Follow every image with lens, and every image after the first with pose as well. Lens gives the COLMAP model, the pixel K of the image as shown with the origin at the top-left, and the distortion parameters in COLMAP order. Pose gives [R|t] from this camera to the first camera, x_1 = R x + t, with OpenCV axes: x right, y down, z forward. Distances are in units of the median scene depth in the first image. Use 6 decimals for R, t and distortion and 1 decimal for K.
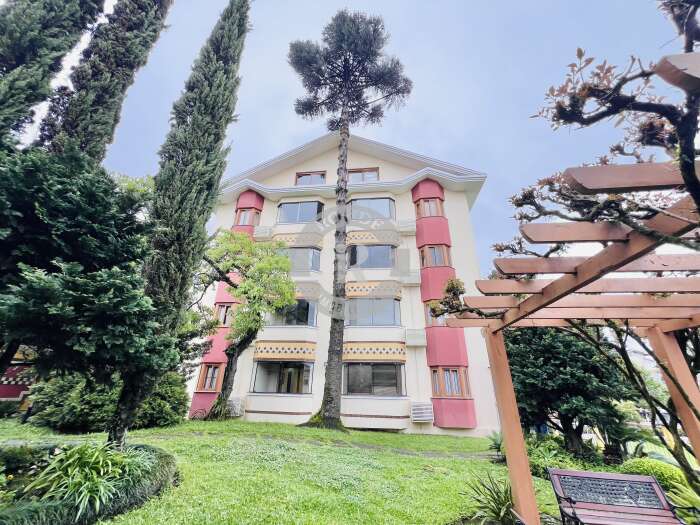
lens RADIAL K [[278.3, 0, 350.0], [0, 278.3, 262.5], [0, 0, 1]] dist [0.000115, -0.000011]
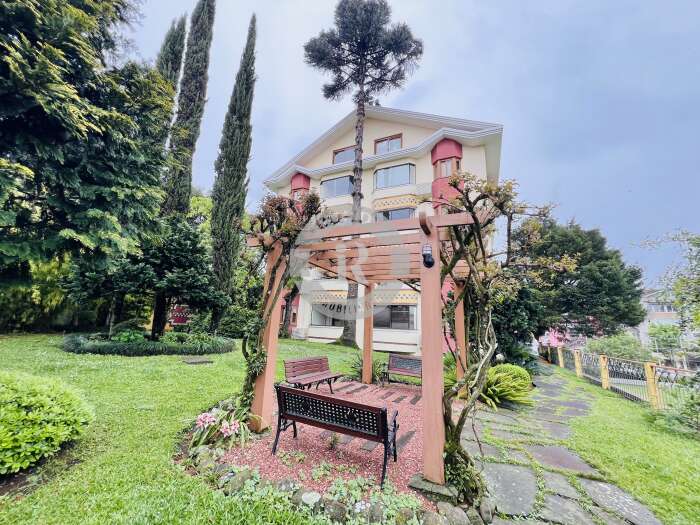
lens RADIAL K [[278.3, 0, 350.0], [0, 278.3, 262.5], [0, 0, 1]] dist [0.000115, -0.000011]
pose [[0.947400, -0.049972, -0.316127, 0.253923], [0.106604, 0.980604, 0.164473, -0.055055], [0.301777, -0.189522, 0.934351, -0.181788]]
